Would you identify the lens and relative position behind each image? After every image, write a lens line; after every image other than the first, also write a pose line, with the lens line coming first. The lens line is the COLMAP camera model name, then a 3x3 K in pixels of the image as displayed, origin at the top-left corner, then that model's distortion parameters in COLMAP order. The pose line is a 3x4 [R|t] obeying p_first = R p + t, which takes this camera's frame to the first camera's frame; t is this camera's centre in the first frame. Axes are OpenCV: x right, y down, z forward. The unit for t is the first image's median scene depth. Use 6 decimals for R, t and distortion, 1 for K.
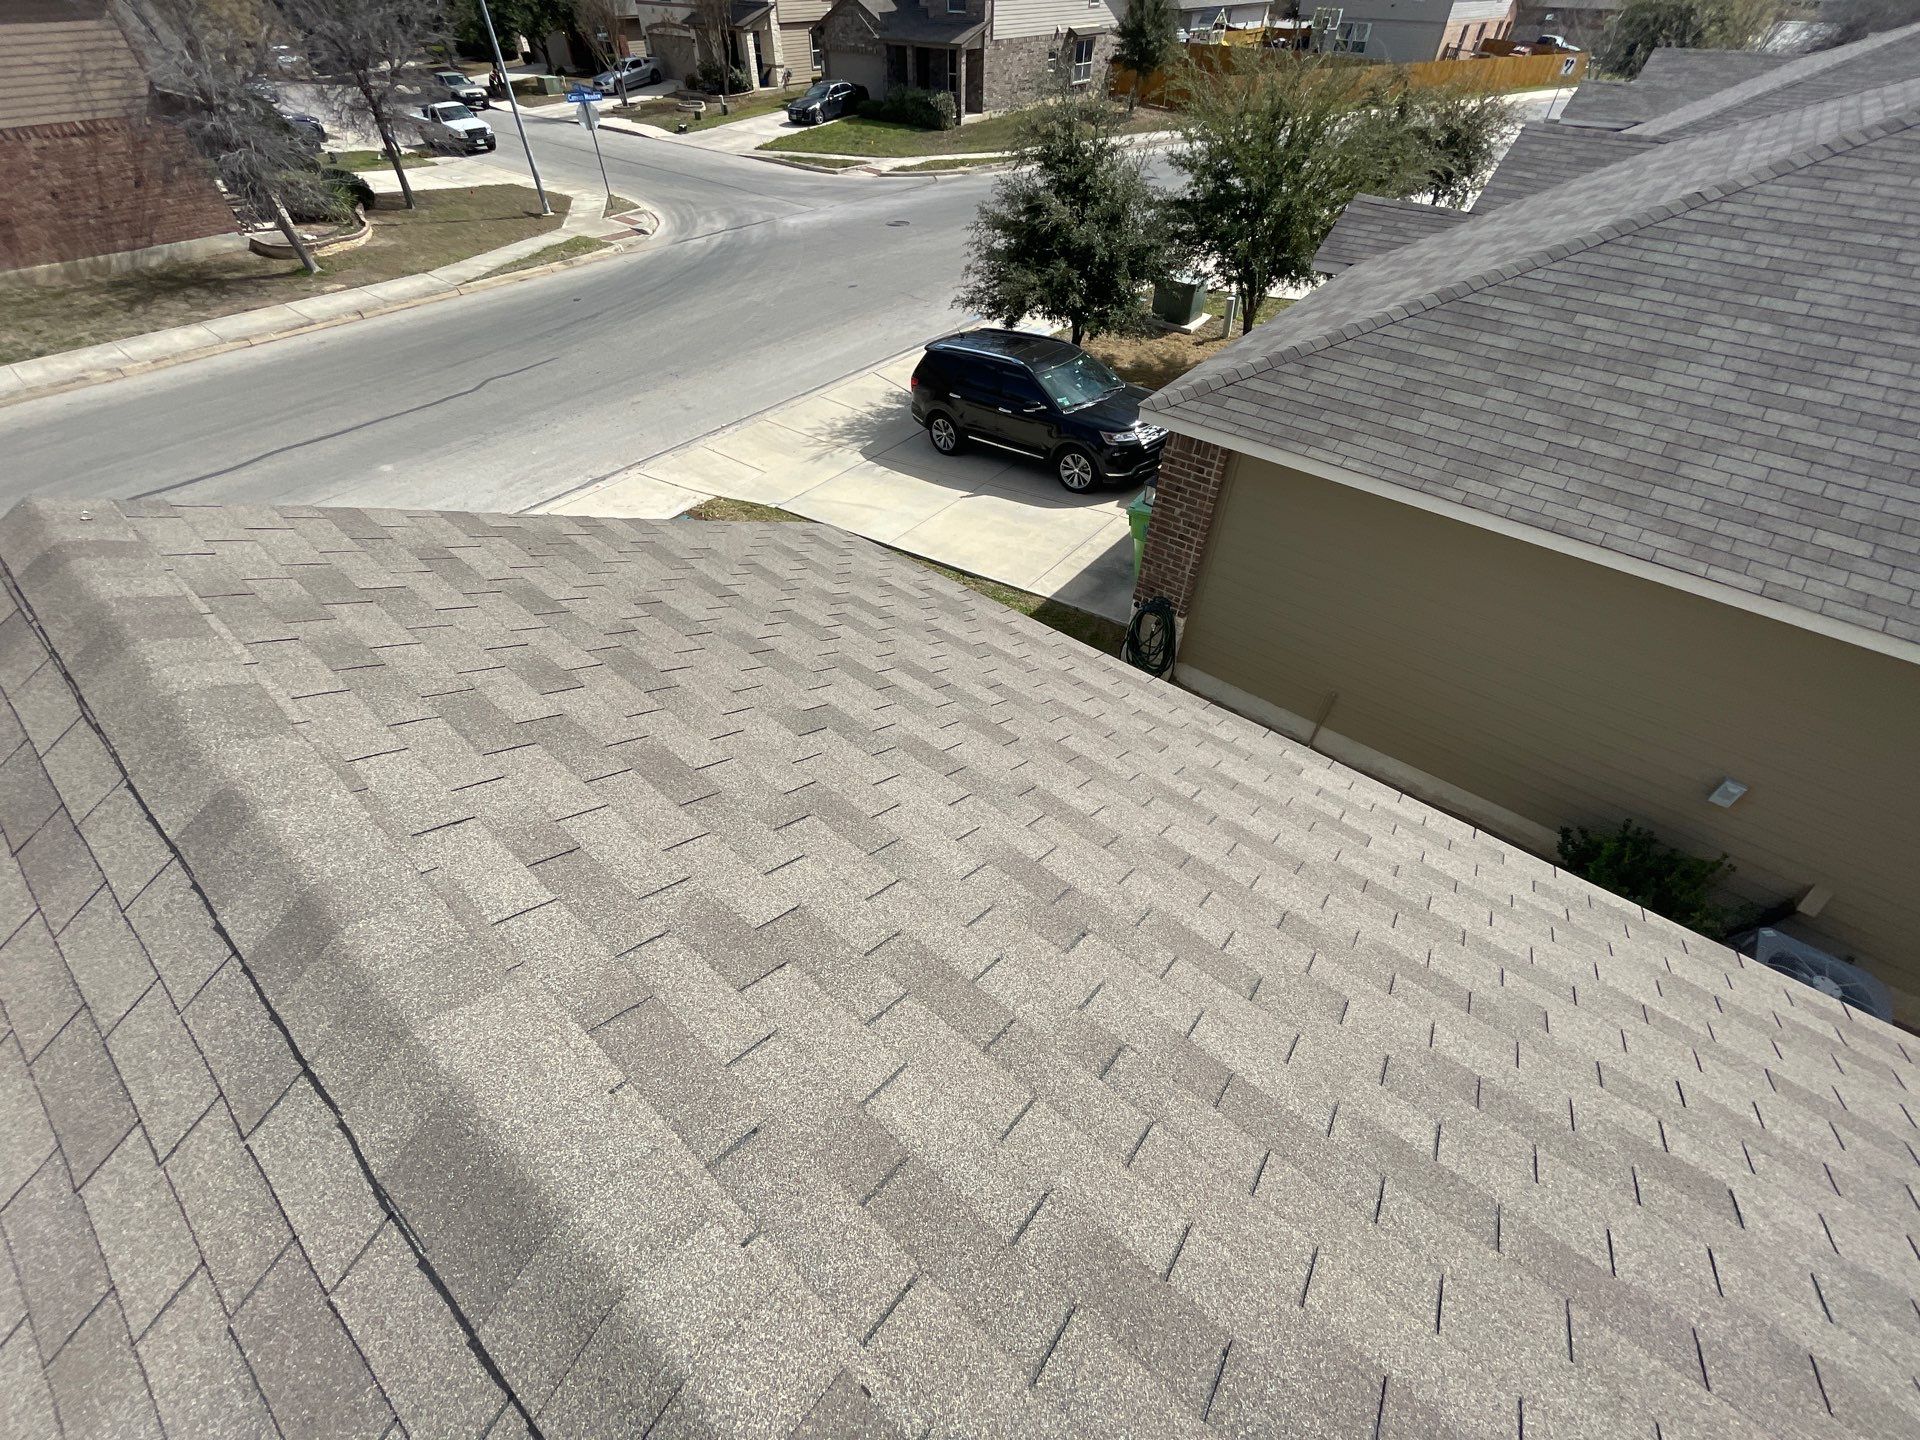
lens RADIAL K [[784.4, 0, 952.5], [0, 784.4, 715.0], [0, 0, 1]] dist [0.000141, -0.000359]
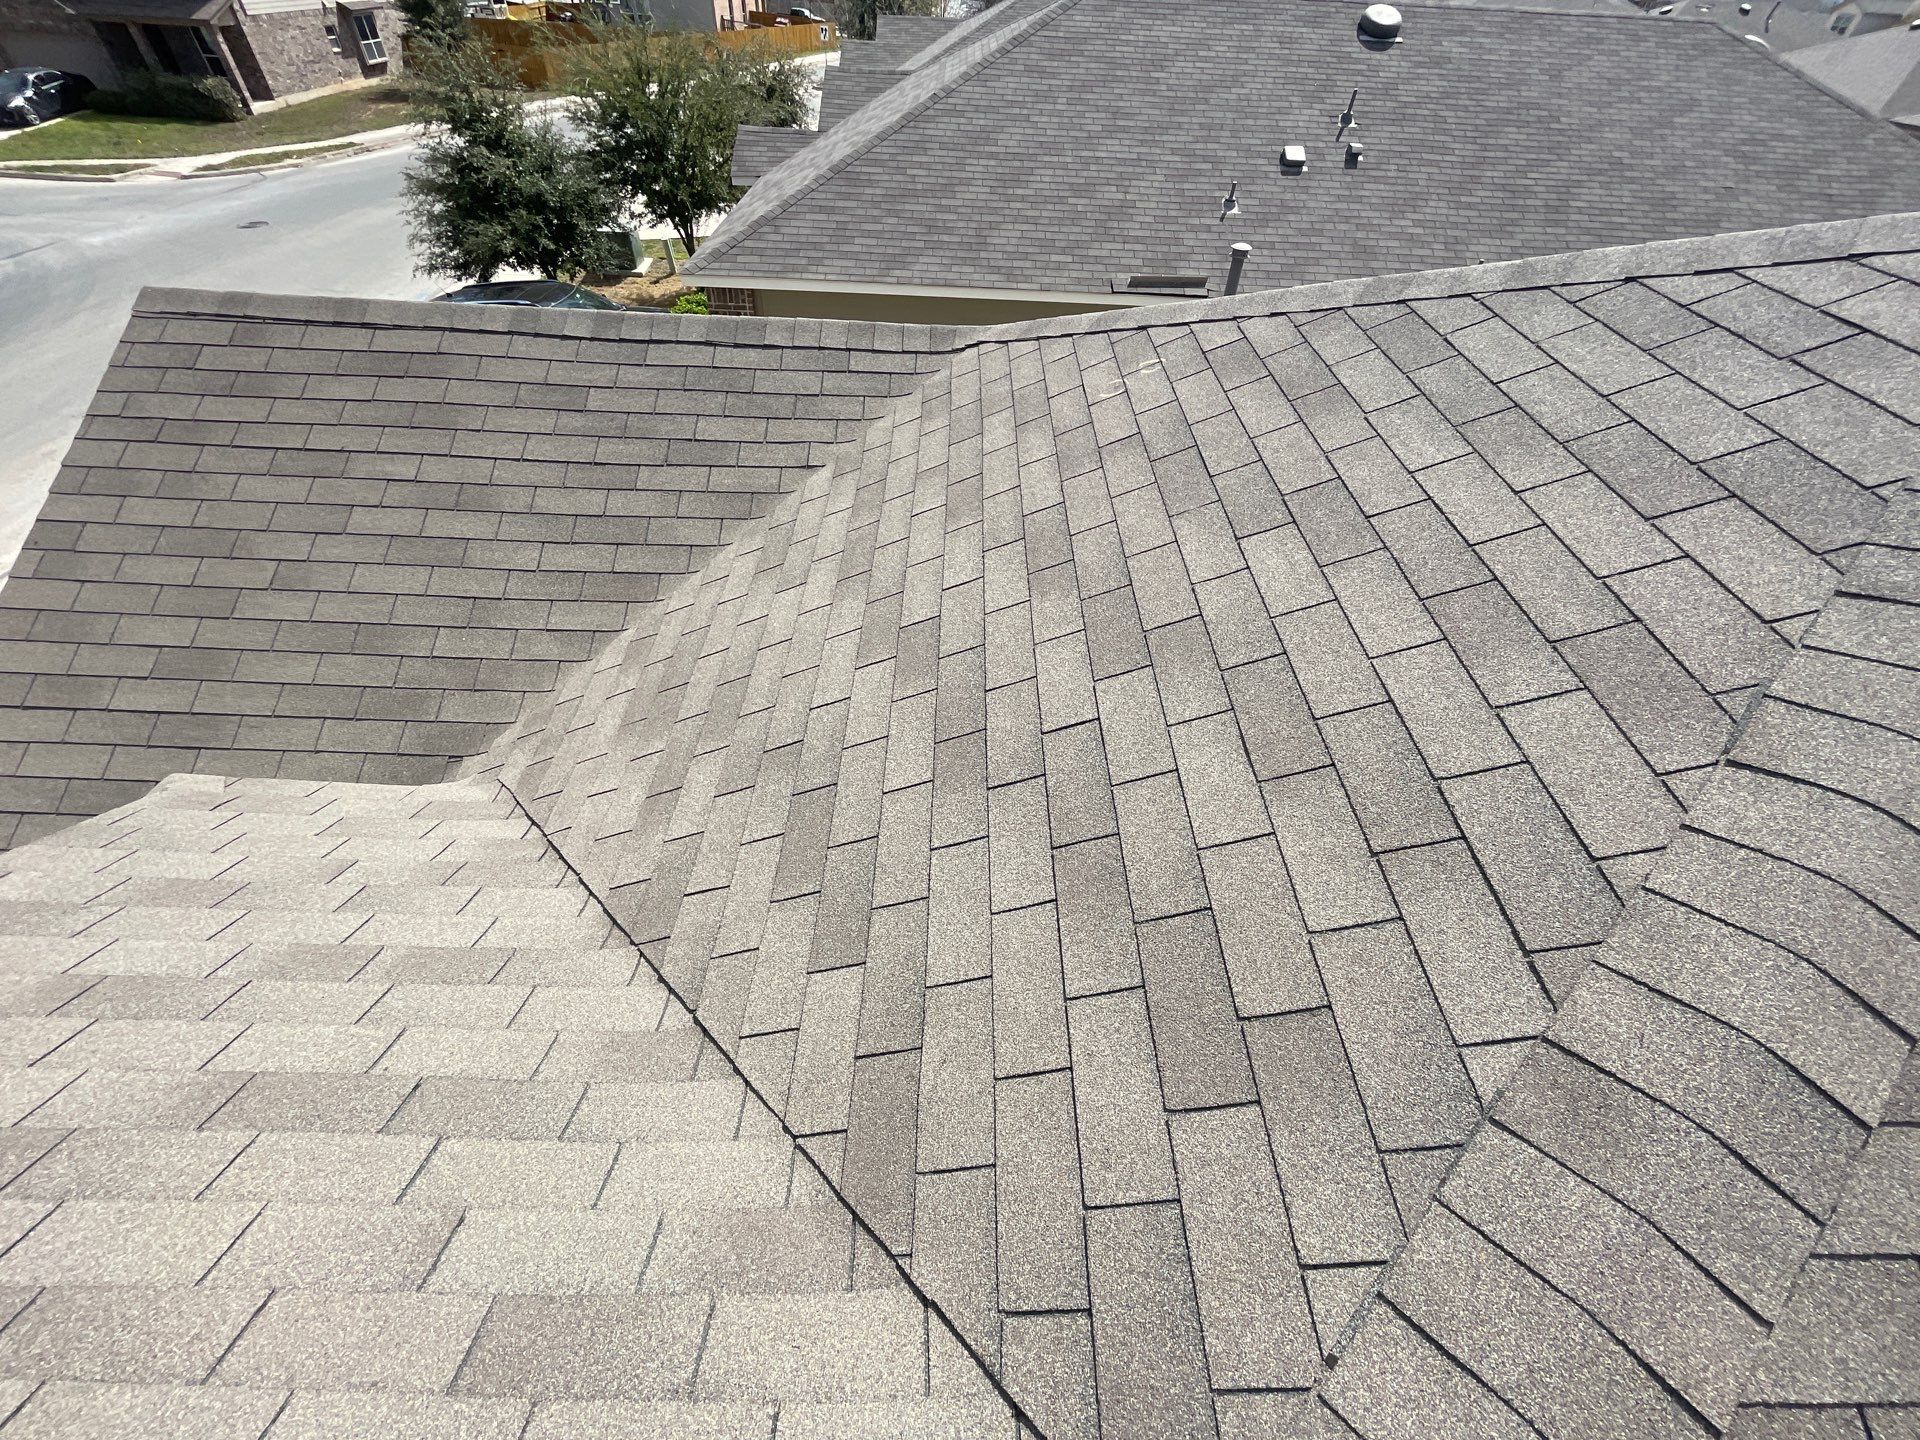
lens RADIAL K [[787.1, 0, 958.6], [0, 787.1, 713.6], [0, 0, 1]] dist [-0.001378, 0.000493]
pose [[0.779620, -0.419979, 0.464554, -0.101898], [0.412724, 0.902479, 0.123246, 0.099266], [-0.471011, 0.095648, 0.876927, -0.109610]]
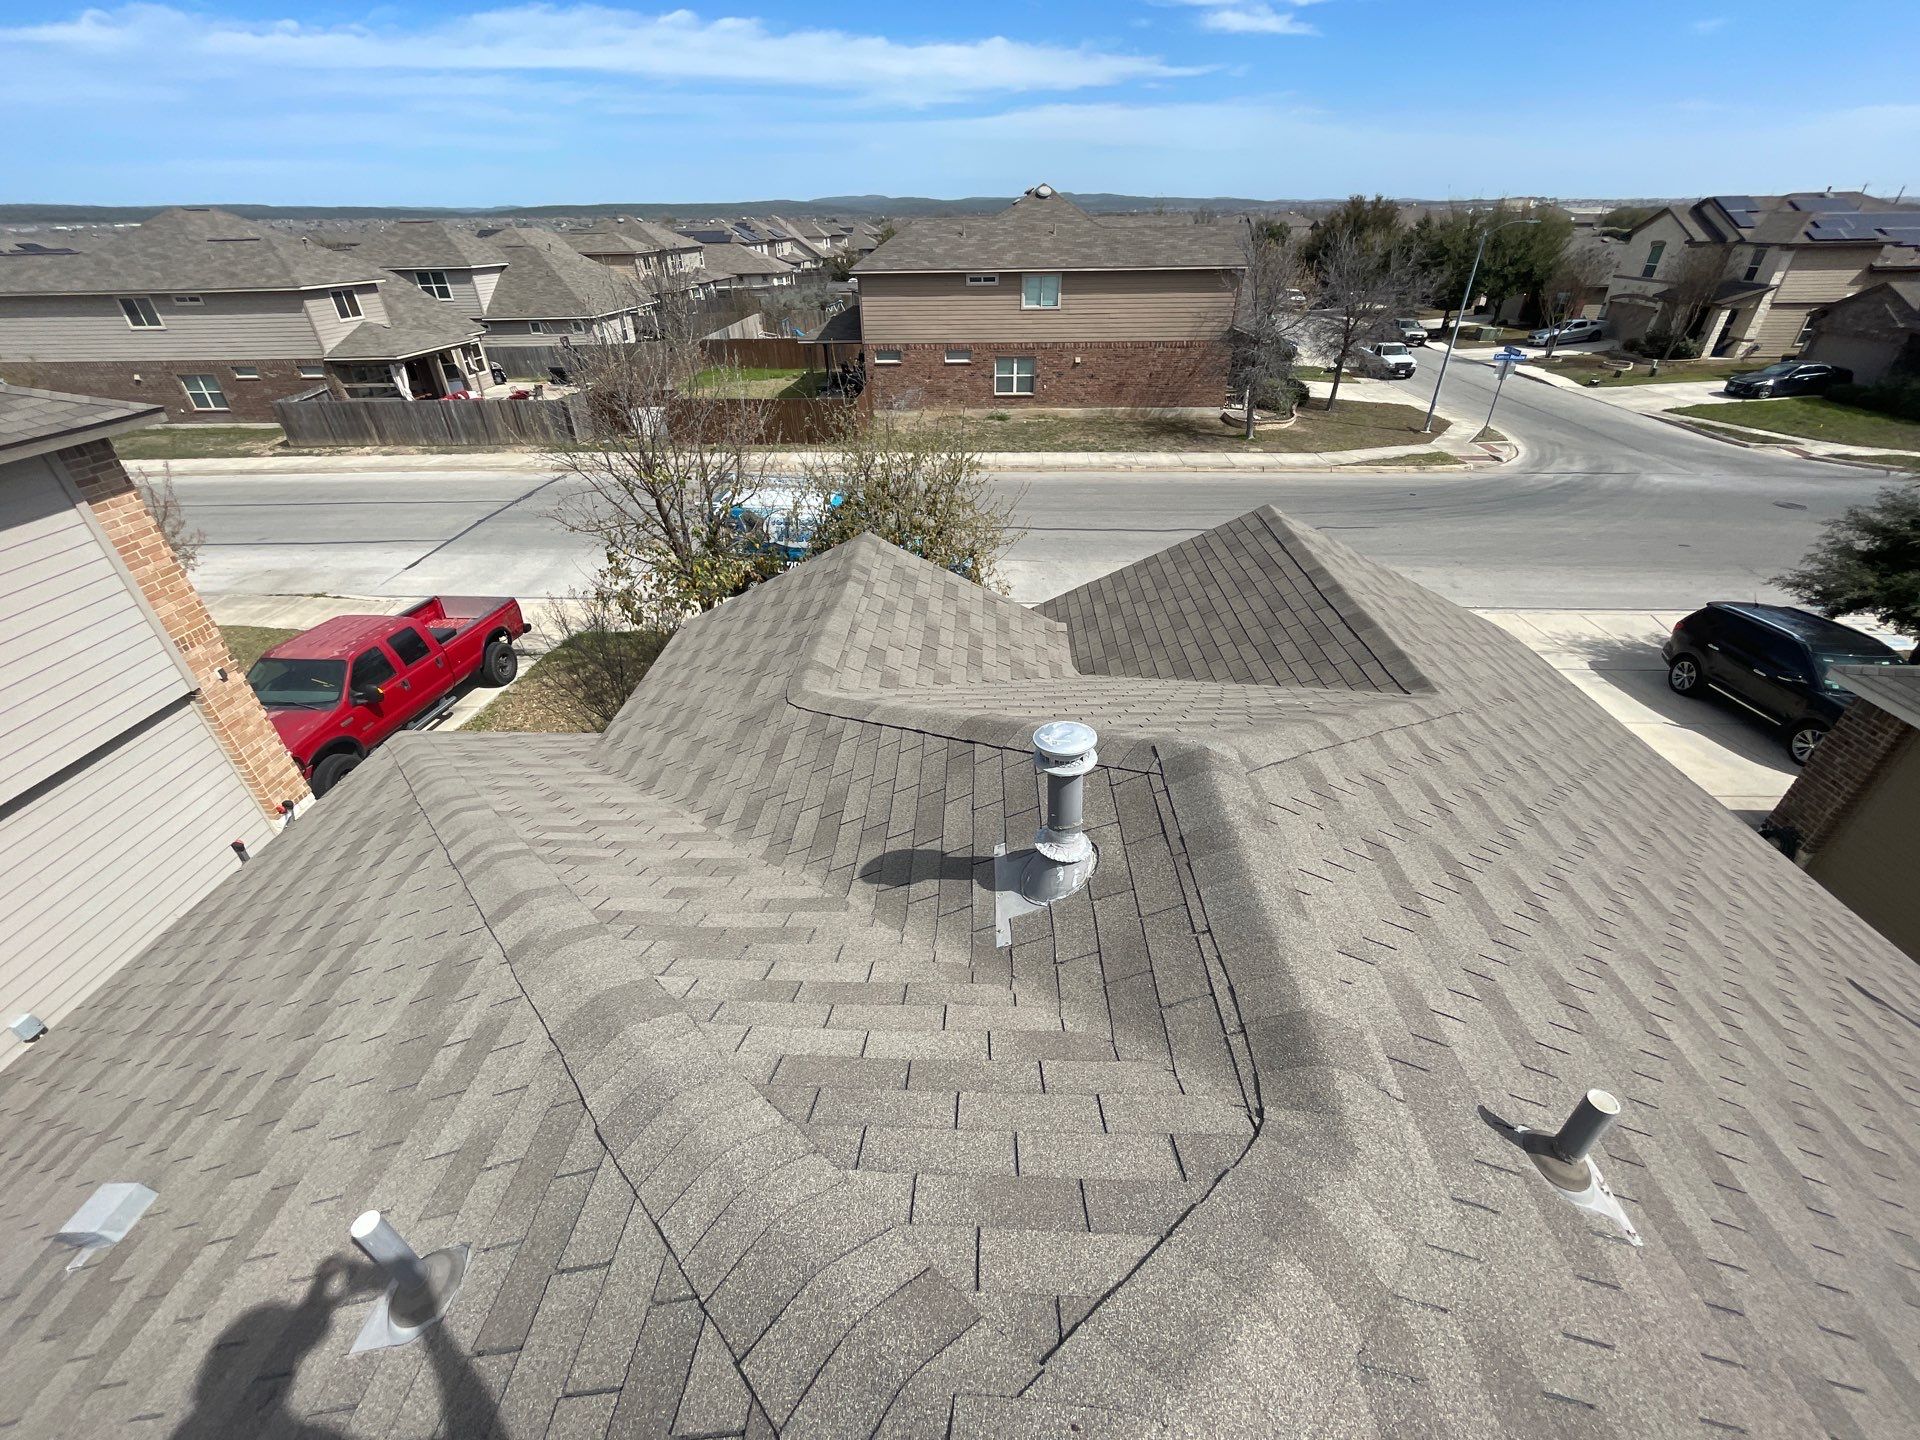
lens RADIAL K [[784.4, 0, 952.5], [0, 784.4, 715.0], [0, 0, 1]] dist [0.000141, -0.000359]
pose [[0.599031, 0.423808, -0.679374, 0.083264], [-0.550270, 0.834243, 0.035224, 0.122817], [0.581692, 0.352739, 0.732946, -0.219788]]
